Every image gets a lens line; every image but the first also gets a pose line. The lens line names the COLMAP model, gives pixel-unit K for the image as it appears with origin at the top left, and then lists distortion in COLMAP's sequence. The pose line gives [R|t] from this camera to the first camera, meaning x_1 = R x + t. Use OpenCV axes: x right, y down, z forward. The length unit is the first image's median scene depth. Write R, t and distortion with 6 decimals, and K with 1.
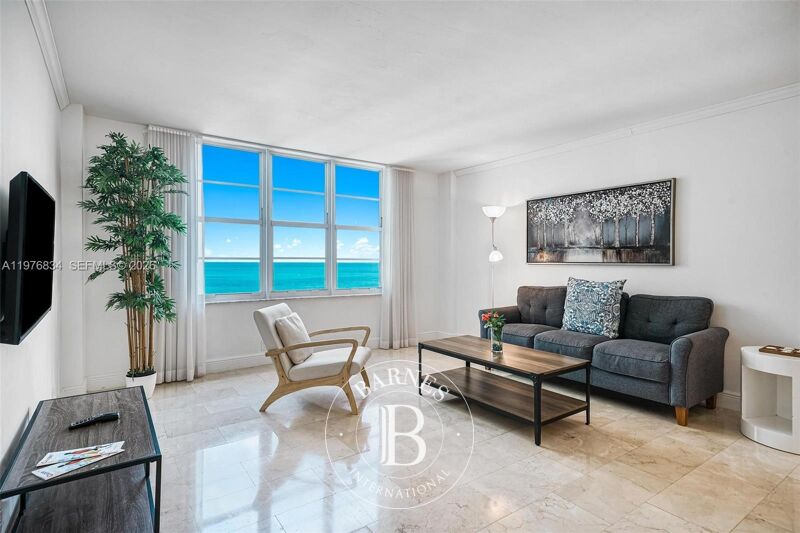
lens RADIAL K [[402.2, 0, 400.0], [0, 402.2, 266.5], [0, 0, 1]] dist [0.010615, 0.000364]
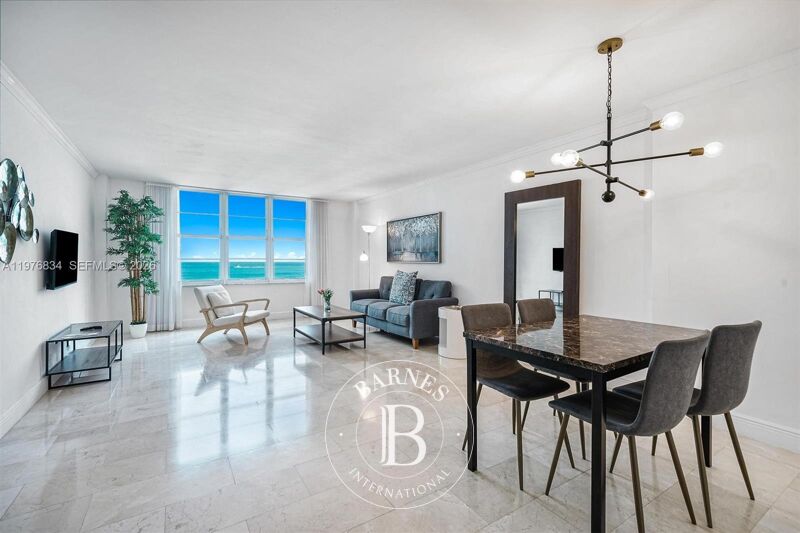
lens RADIAL K [[347.7, 0, 400.0], [0, 347.7, 266.5], [0, 0, 1]] dist [0.001148, 0.000098]
pose [[0.999183, -0.001100, -0.040396, 0.543444], [0.001164, 0.999998, 0.001572, 0.010467], [0.040394, -0.001617, 0.999183, -0.462644]]
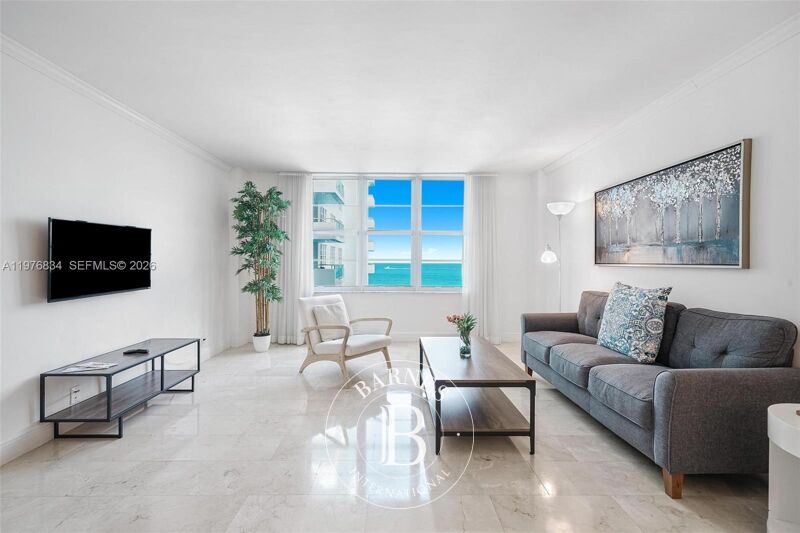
lens RADIAL K [[348.2, 0, 400.0], [0, 348.2, 266.5], [0, 0, 1]] dist [0.000894, -0.000136]
pose [[0.825057, 0.007460, -0.565000, 0.507999], [-0.009143, 0.999958, -0.000148, -0.000502], [0.564975, 0.005287, 0.825091, 0.185772]]
